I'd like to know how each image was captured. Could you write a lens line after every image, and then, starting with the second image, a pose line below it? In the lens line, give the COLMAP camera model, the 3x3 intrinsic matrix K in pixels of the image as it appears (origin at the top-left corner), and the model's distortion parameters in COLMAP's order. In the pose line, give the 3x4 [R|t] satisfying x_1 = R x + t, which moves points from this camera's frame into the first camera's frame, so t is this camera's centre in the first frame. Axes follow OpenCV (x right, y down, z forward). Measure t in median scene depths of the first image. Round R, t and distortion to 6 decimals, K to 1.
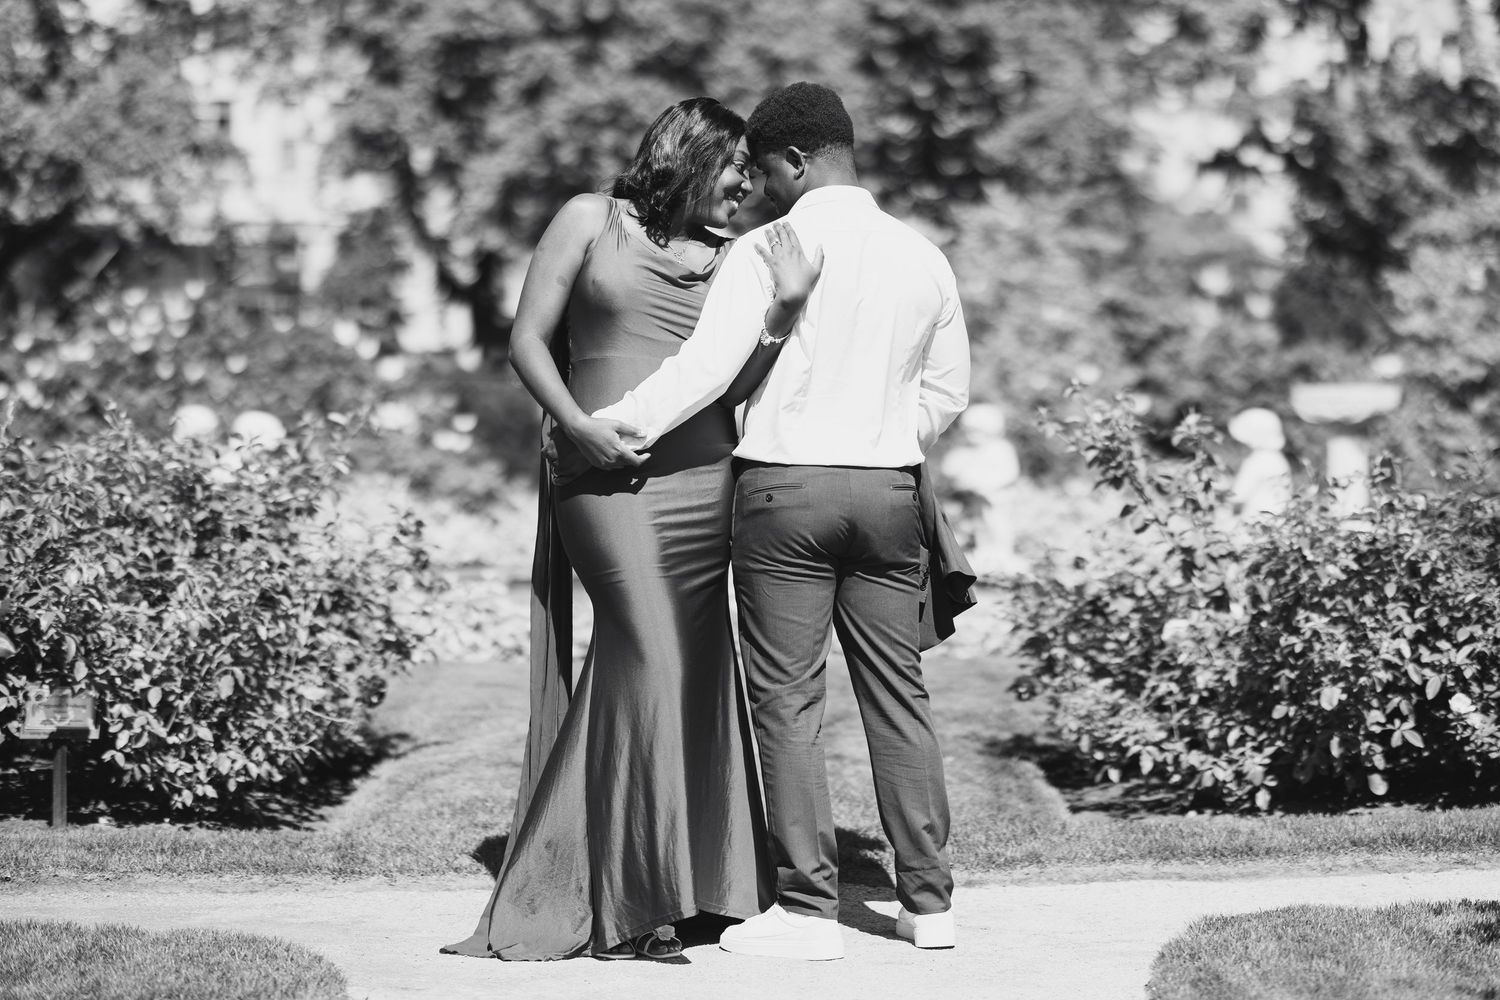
lens RADIAL K [[3881.6, 0, 794.5], [0, 3881.6, 499.4], [0, 0, 1]] dist [0.008373, 0.074961]
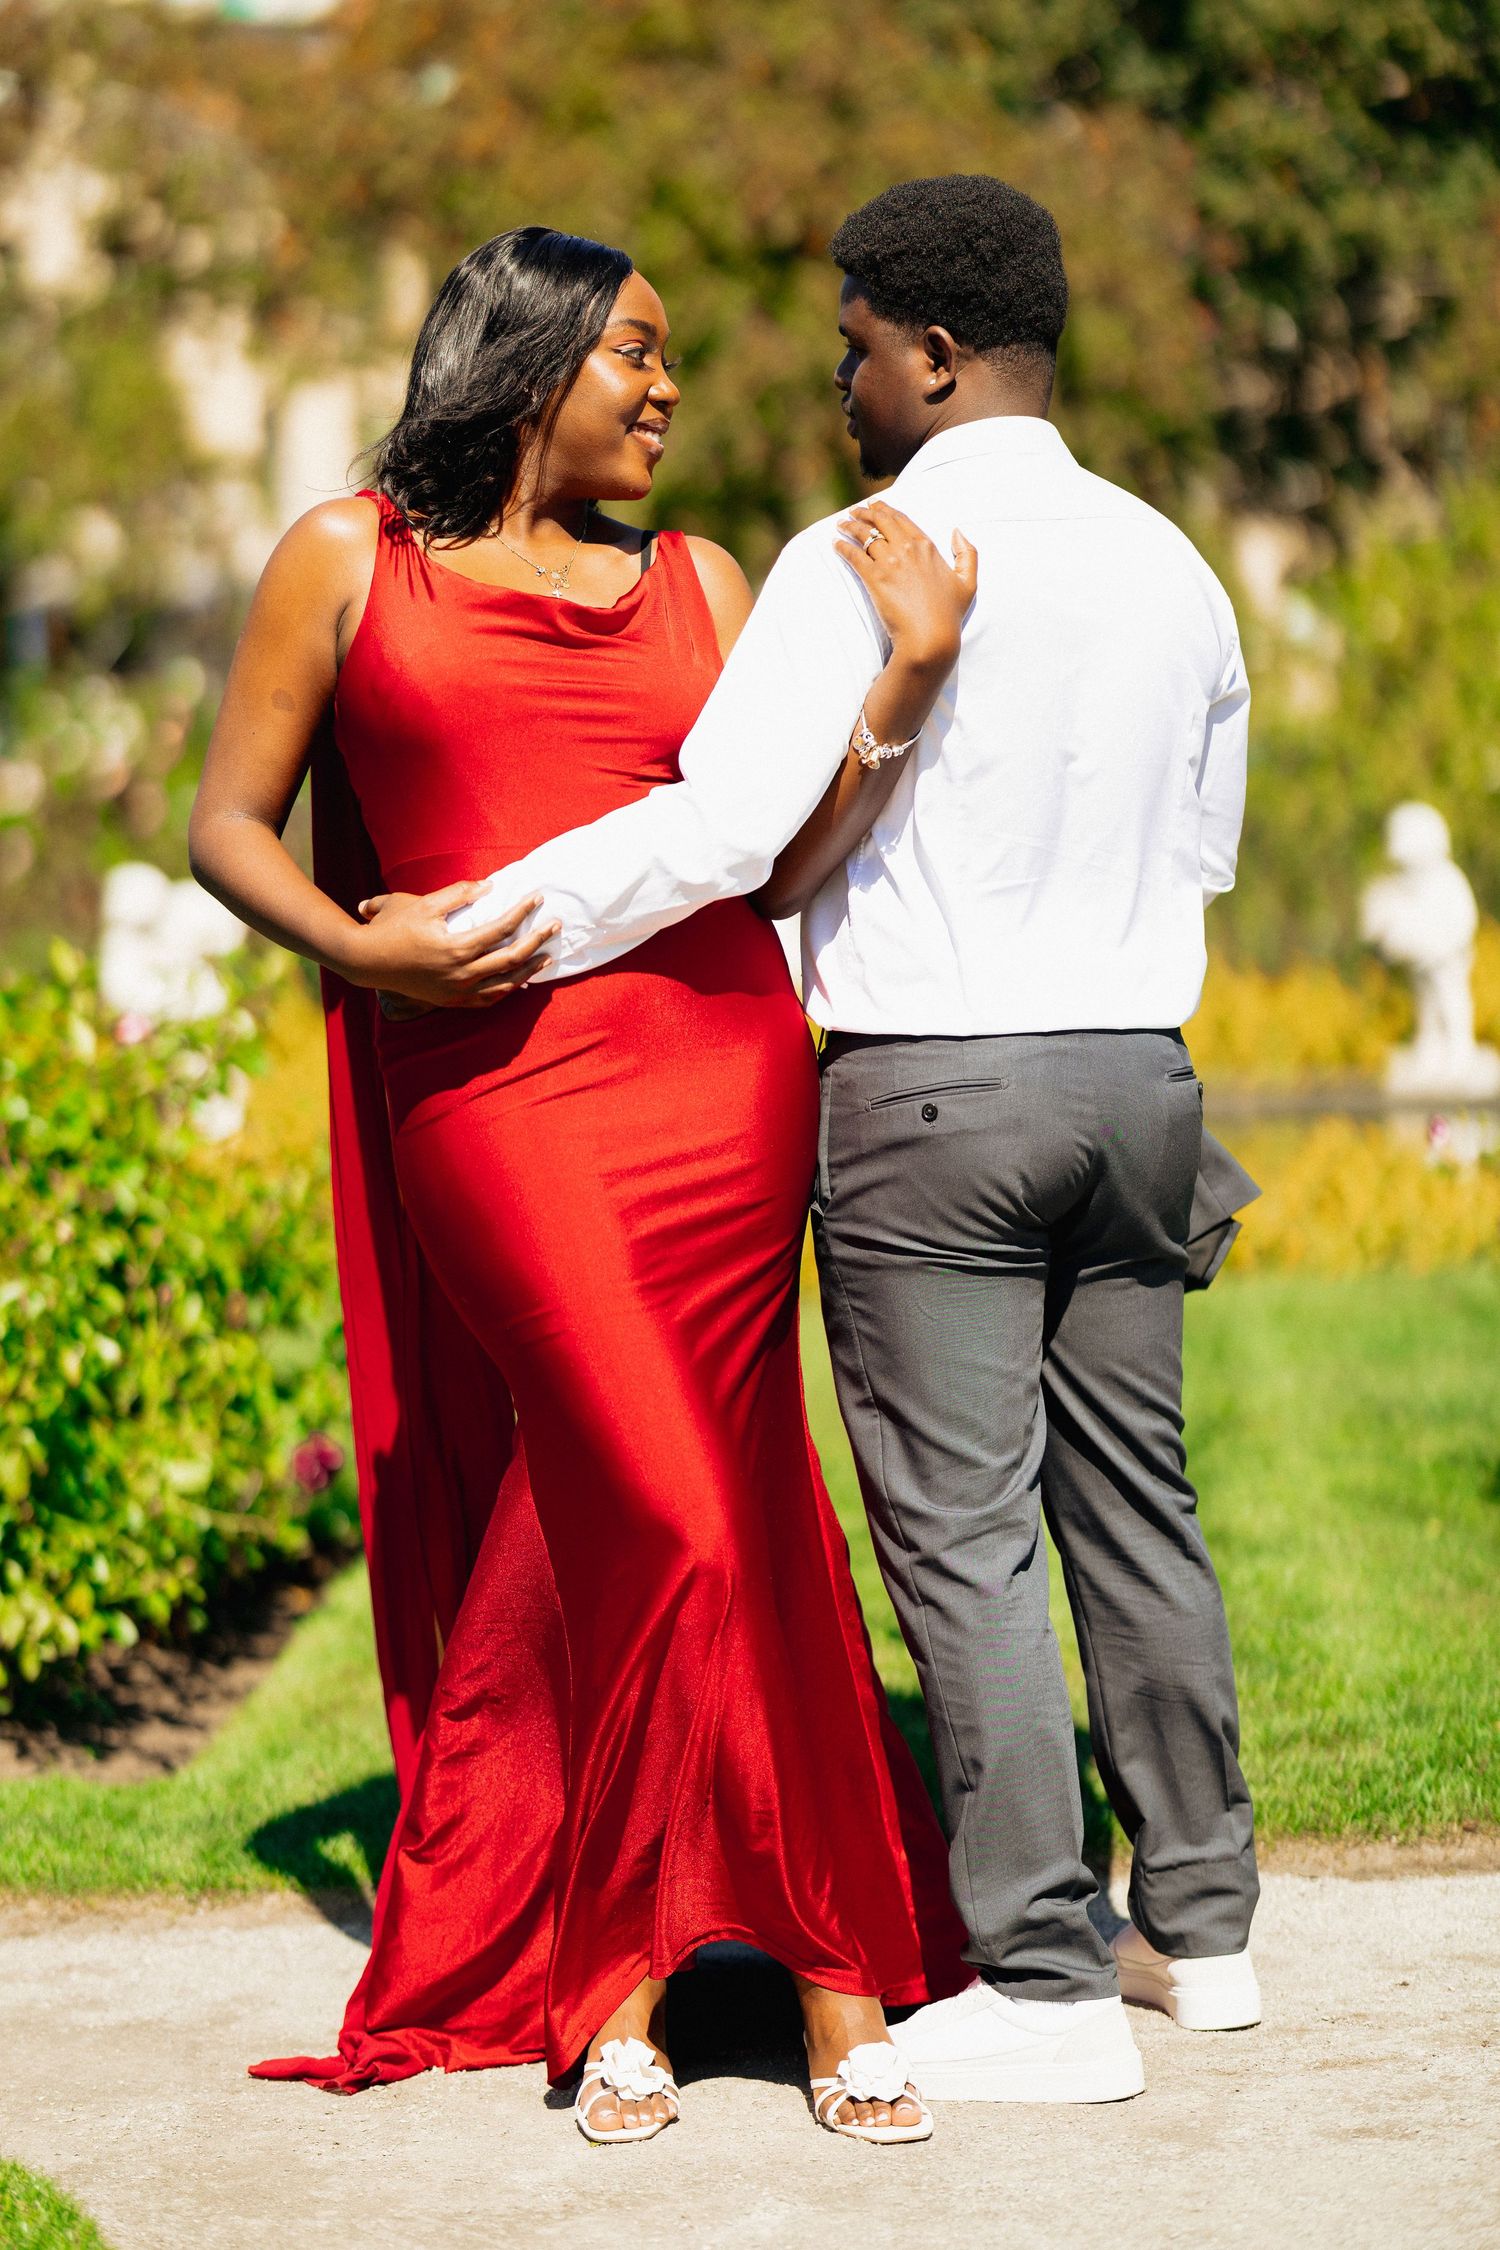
lens RADIAL K [[5536.2, 0, 750.0], [0, 5536.2, 1125.0], [0, 0, 1]] dist [-0.004367, -0.188402]
pose [[0.996845, -0.041291, -0.067791, 0.001316], [0.043413, 0.998603, 0.030127, -0.014709], [0.066453, -0.032975, 0.997245, 0.282565]]
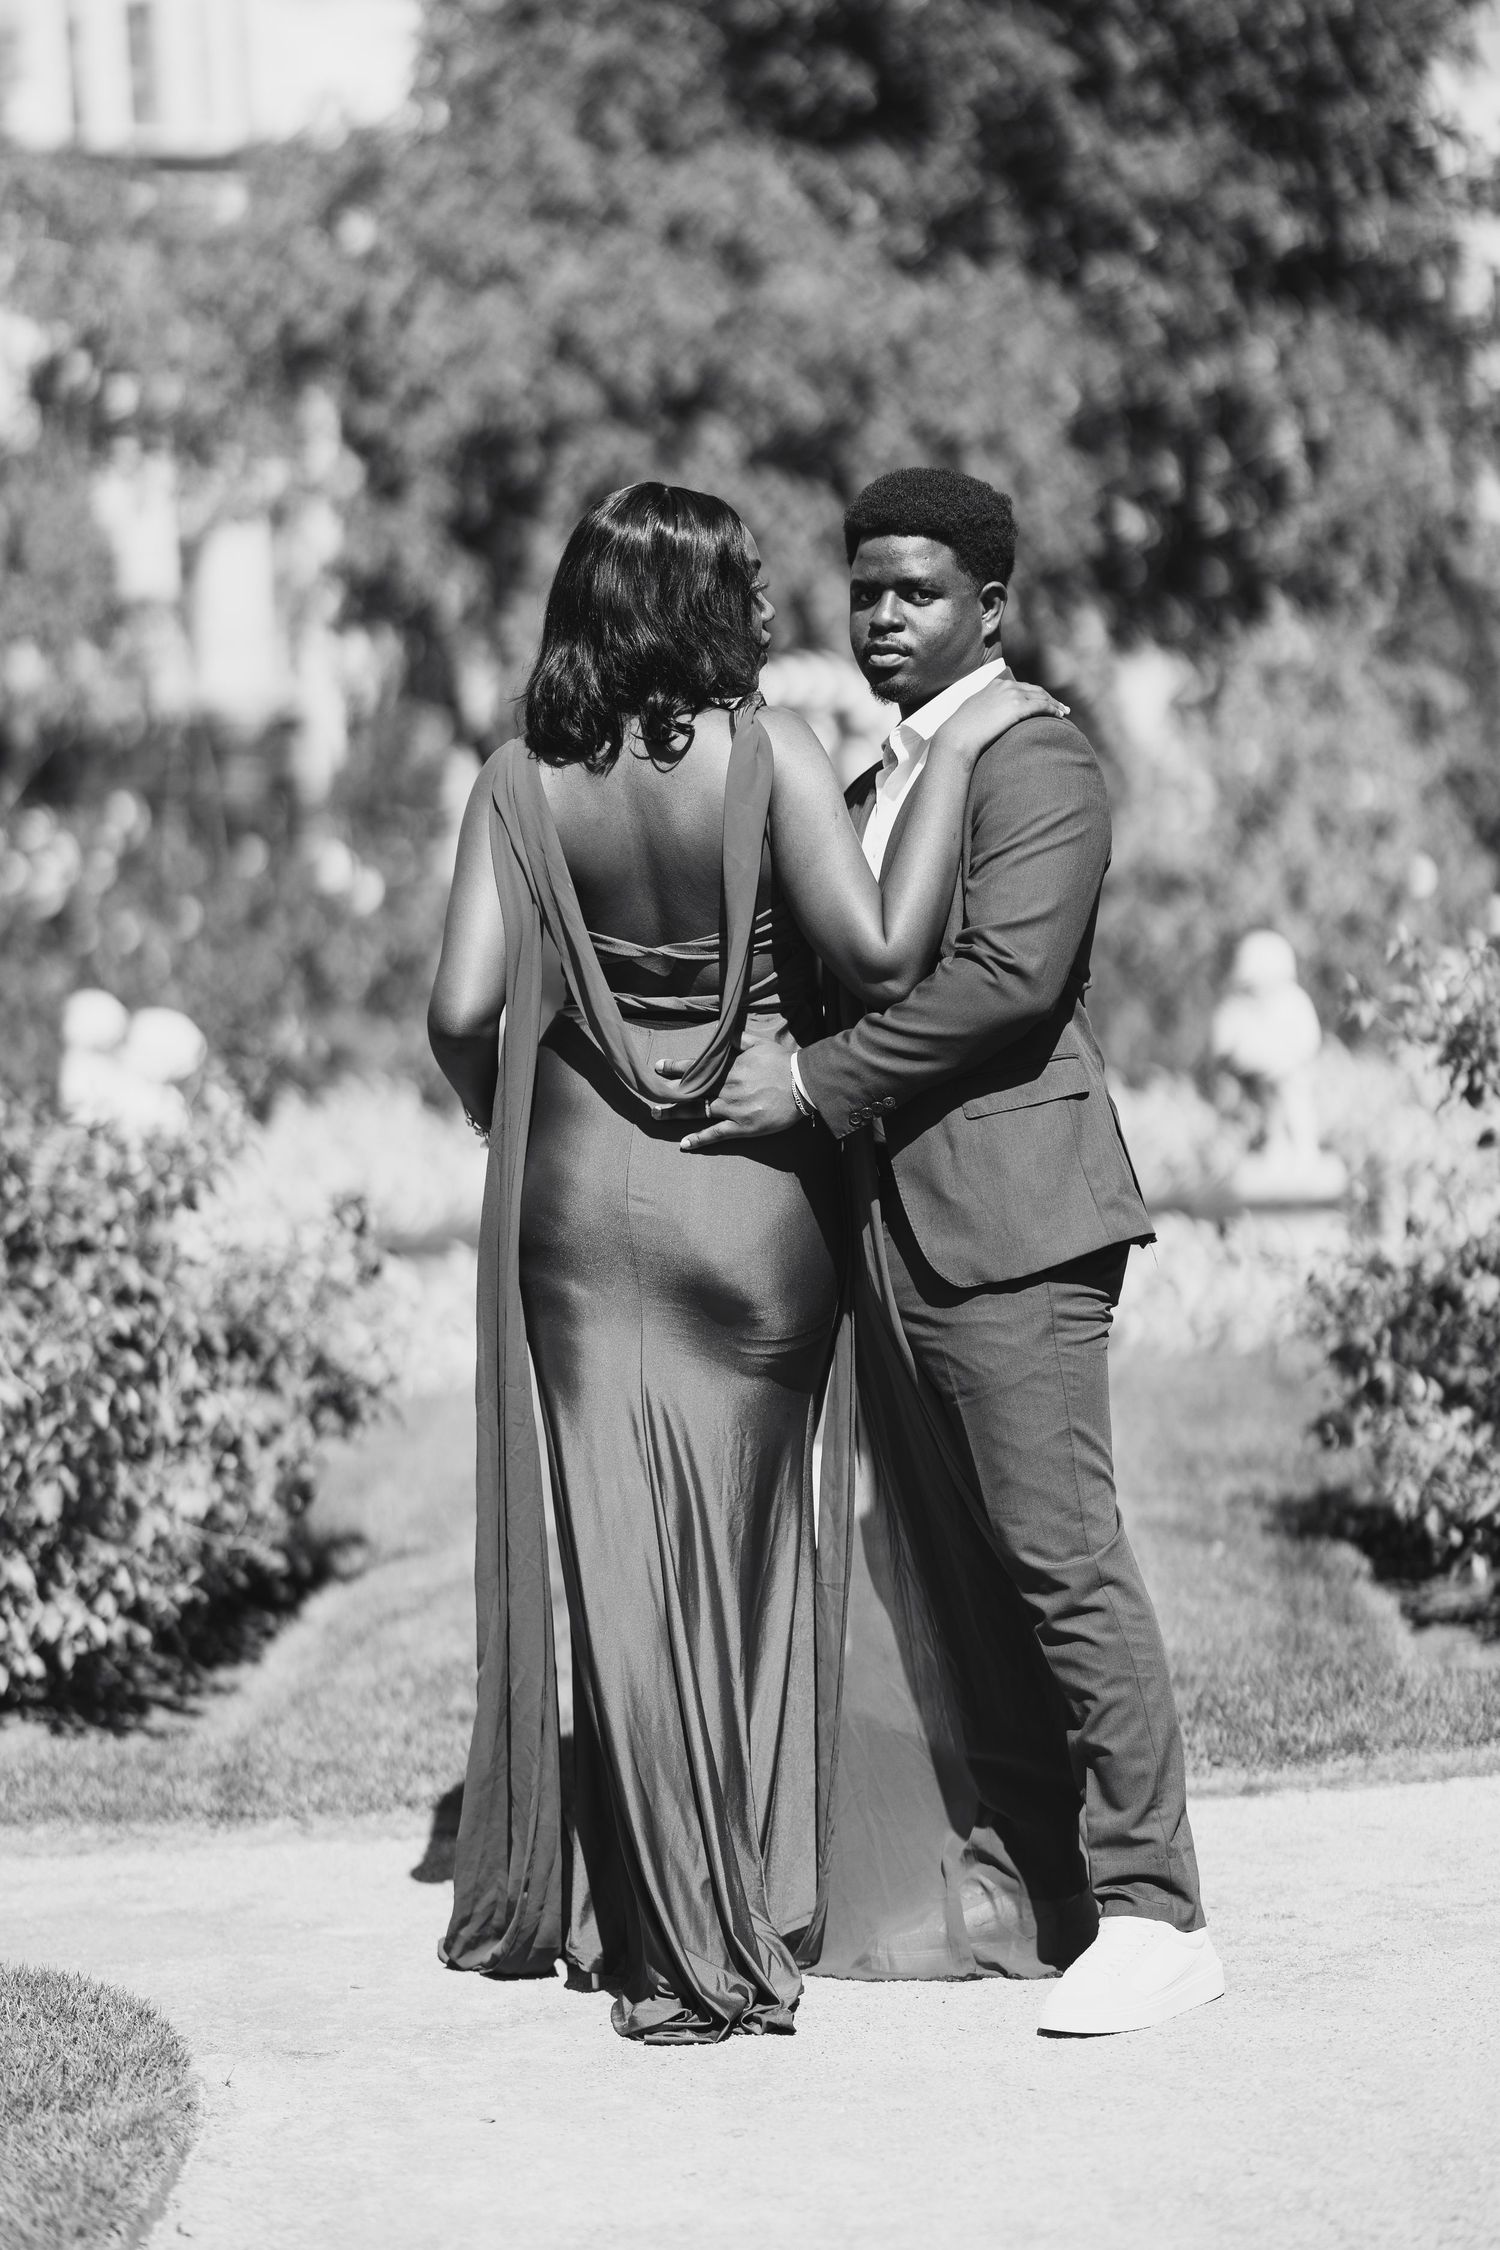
lens RADIAL K [[5463.8, 0, 750.0], [0, 5463.8, 1125.0], [0, 0, 1]] dist [0.030520, -0.759550]
pose [[0.997701, -0.046011, -0.049755, 0.012725], [0.046612, 0.998853, 0.010995, -0.016459], [0.049192, -0.013289, 0.998701, 0.125721]]
